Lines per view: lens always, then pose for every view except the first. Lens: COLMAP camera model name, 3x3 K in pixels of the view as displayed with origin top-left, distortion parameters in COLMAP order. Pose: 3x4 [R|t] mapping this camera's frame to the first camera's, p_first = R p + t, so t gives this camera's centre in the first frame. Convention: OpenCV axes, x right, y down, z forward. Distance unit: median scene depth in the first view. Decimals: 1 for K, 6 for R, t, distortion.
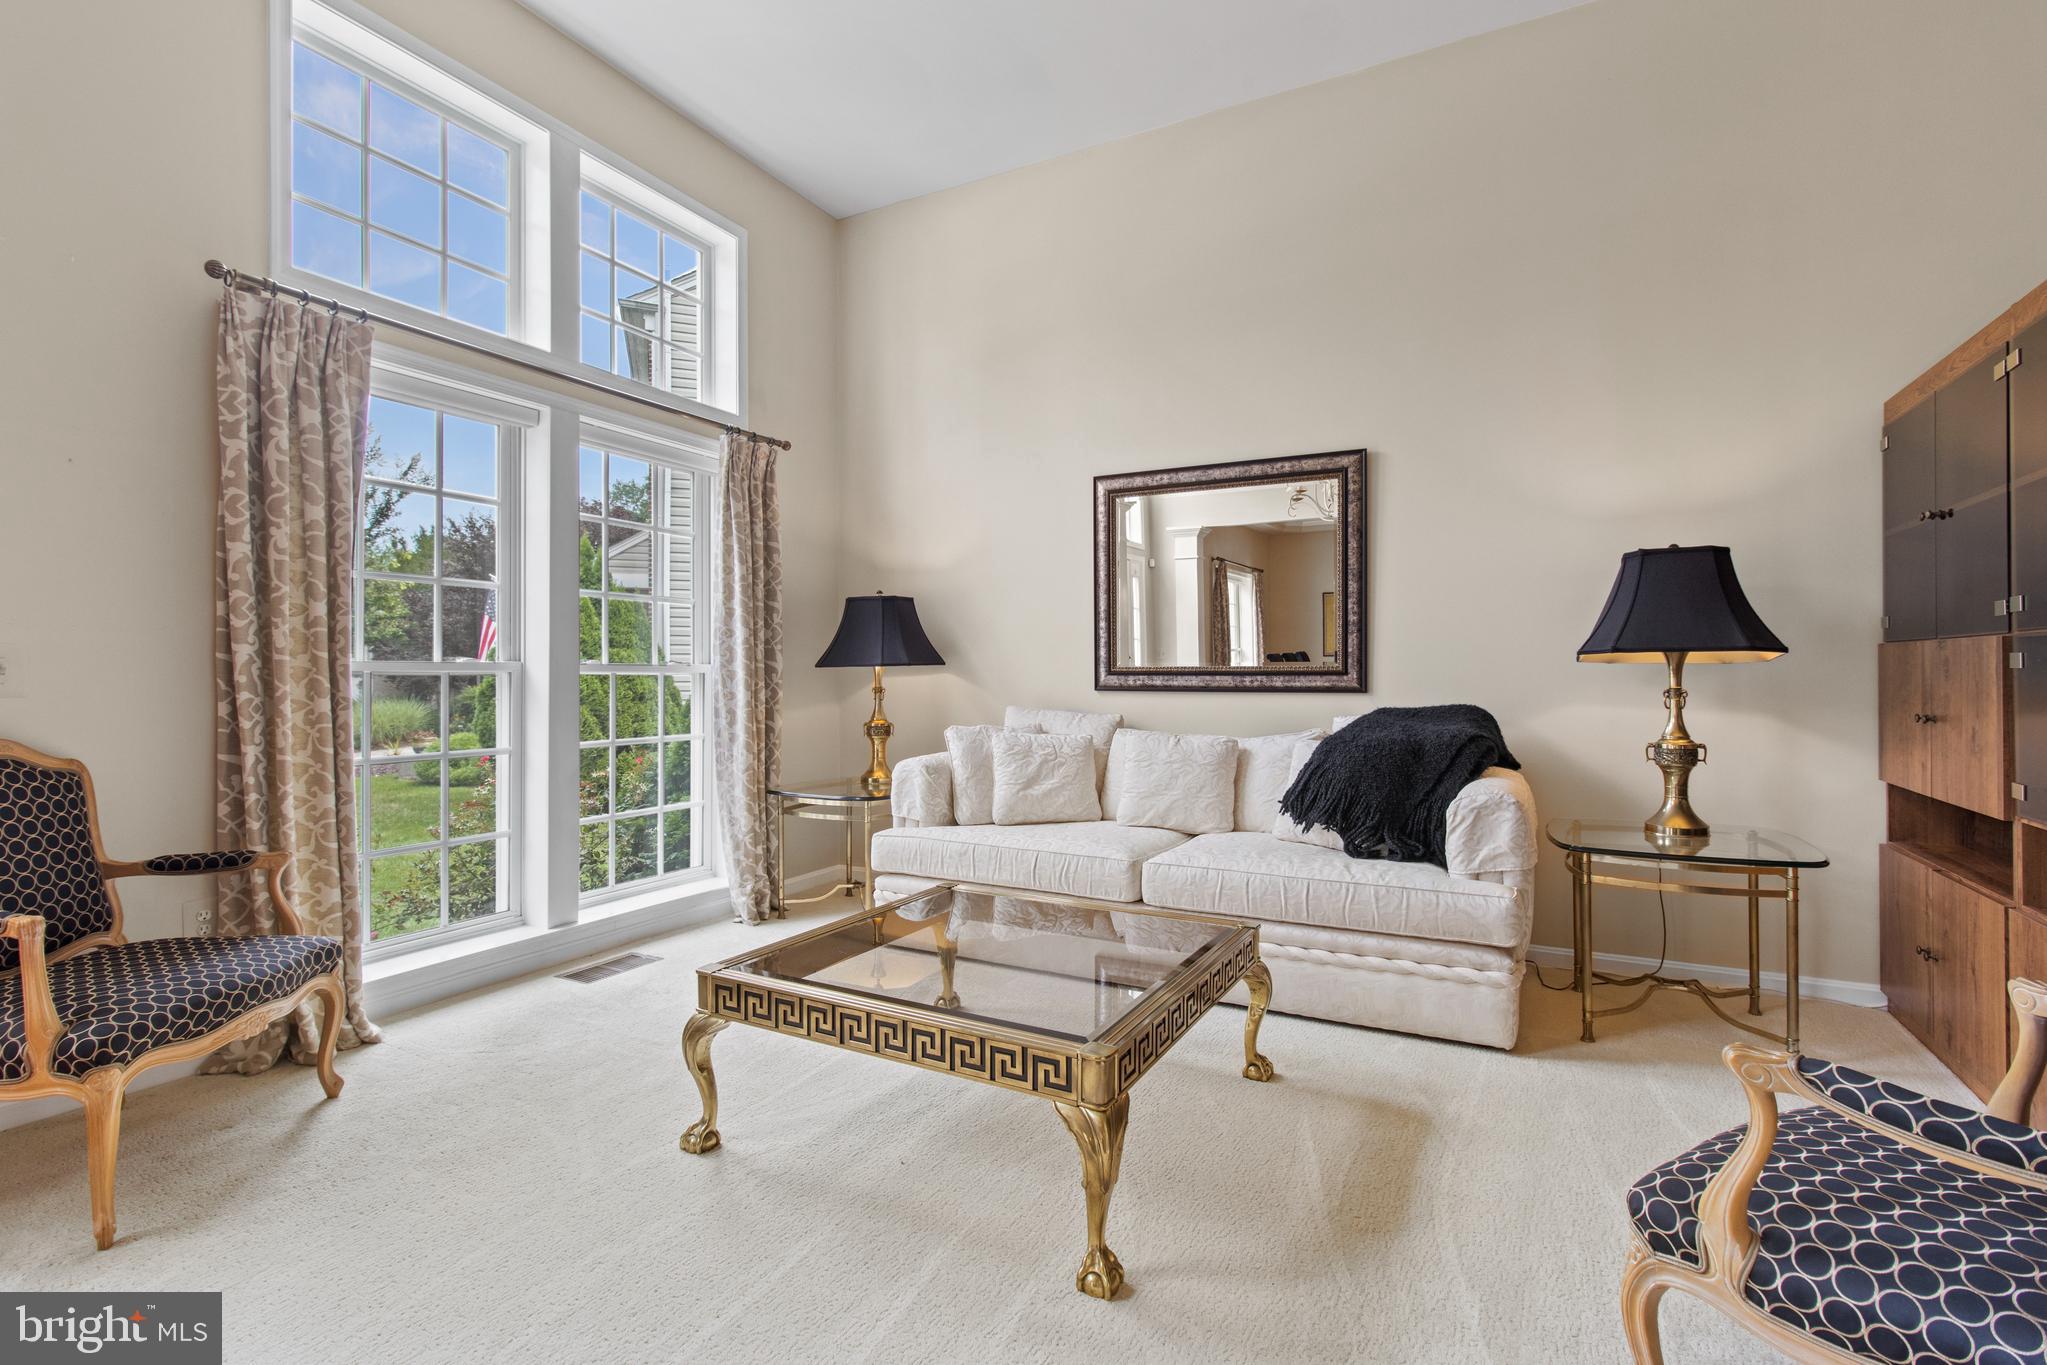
lens RADIAL K [[948.5, 0, 1028.1], [0, 948.5, 672.9], [0, 0, 1]] dist [0.001342, -0.000122]
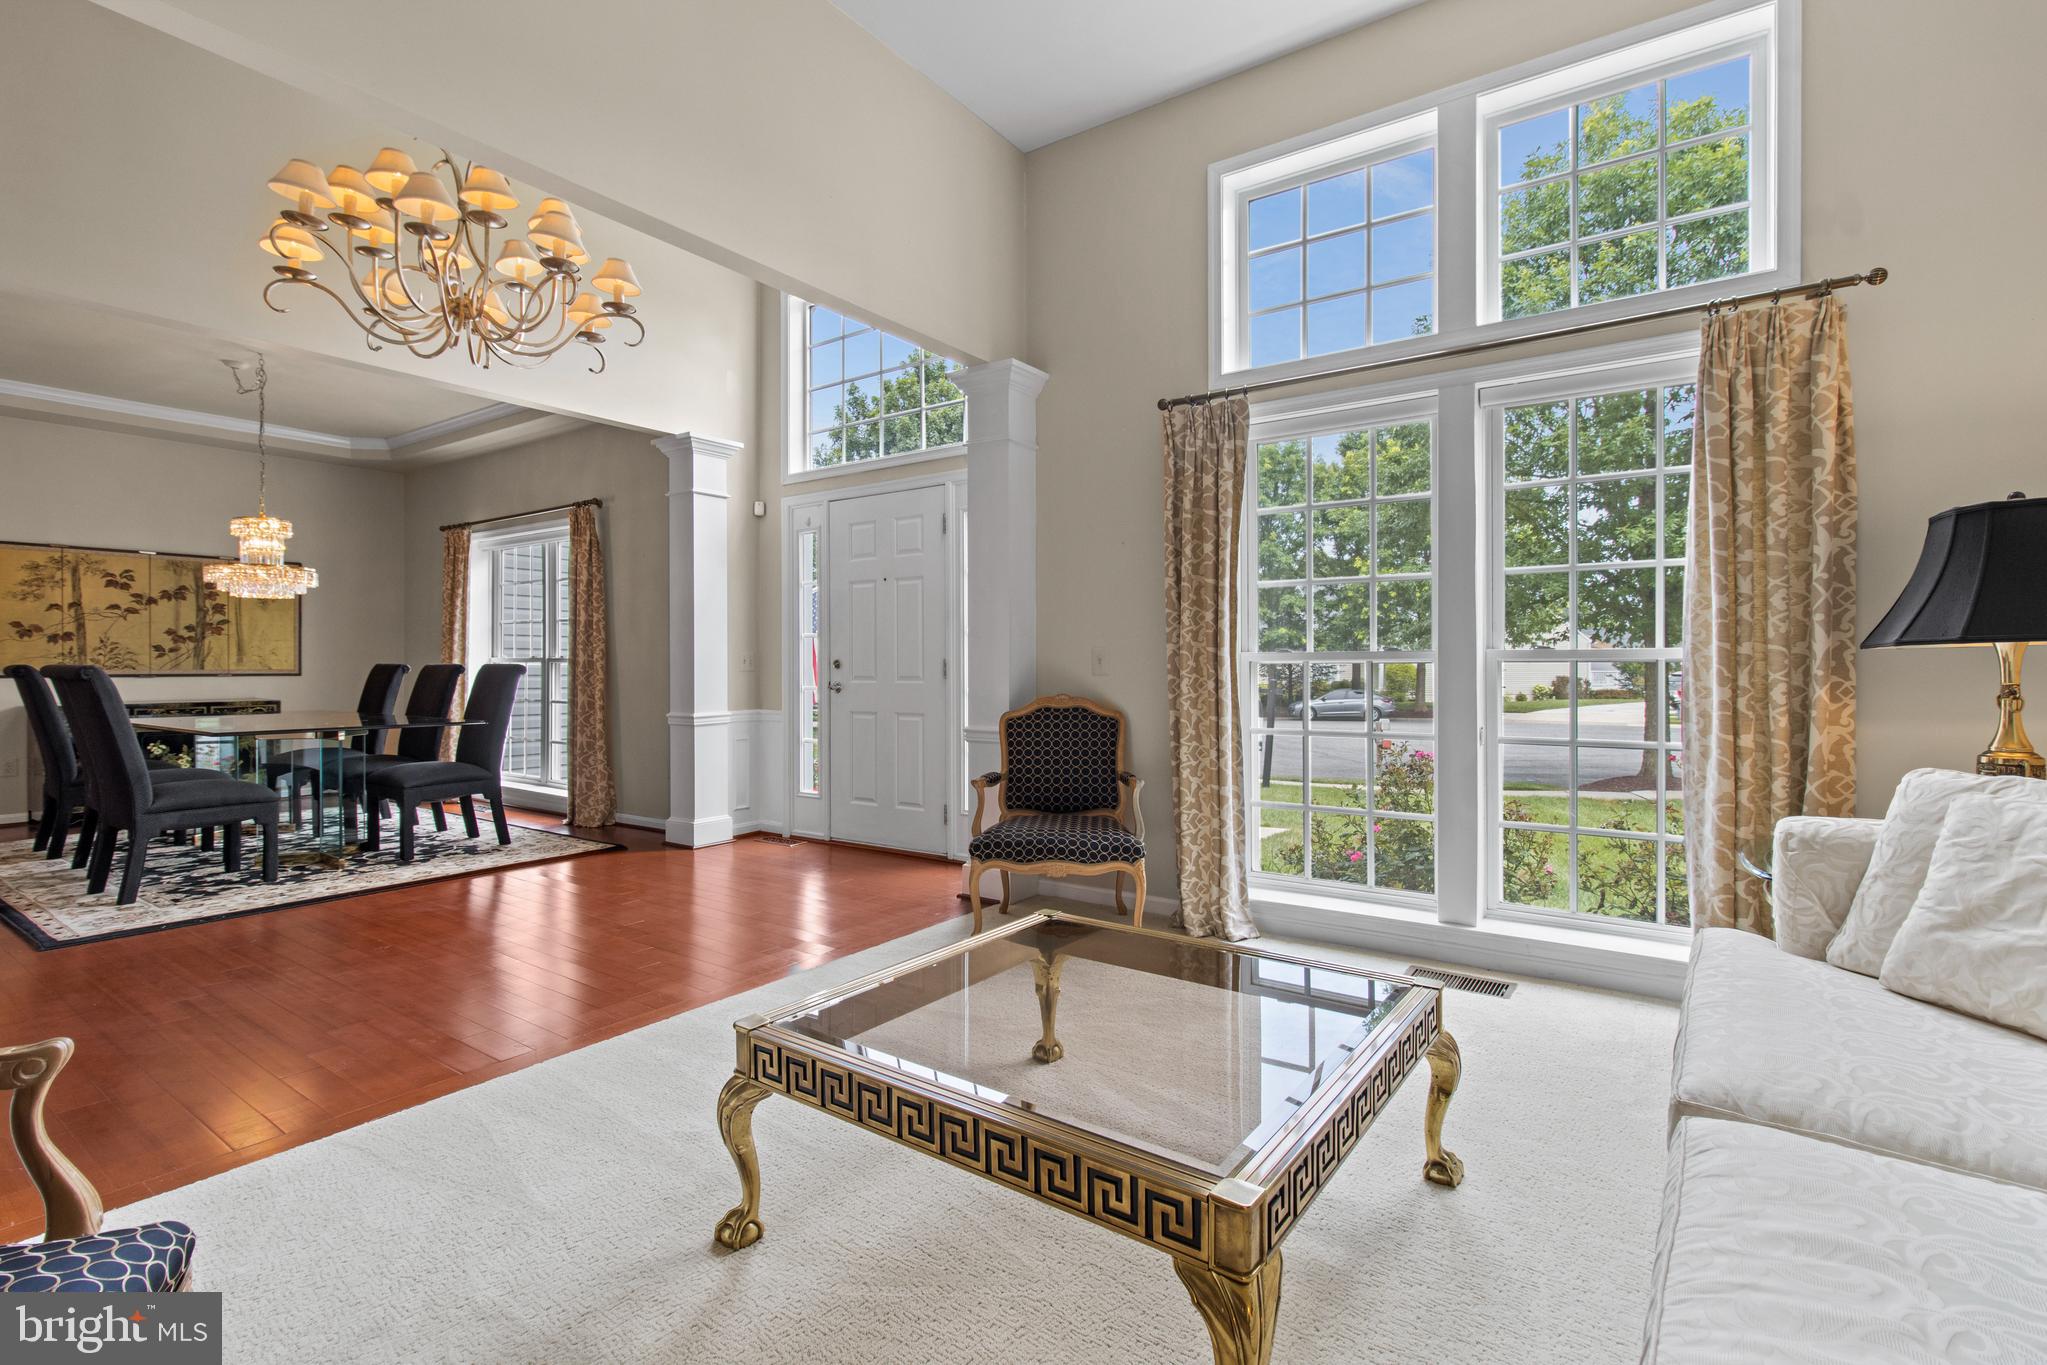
lens RADIAL K [[948.5, 0, 1022.9], [0, 948.5, 670.9], [0, 0, 1]] dist [0.001342, -0.000122]
pose [[-0.134796, 0.006084, -0.990855, 0.639341], [0.004456, 0.999975, 0.005534, 0.003967], [0.990863, -0.003670, -0.134819, 0.859207]]
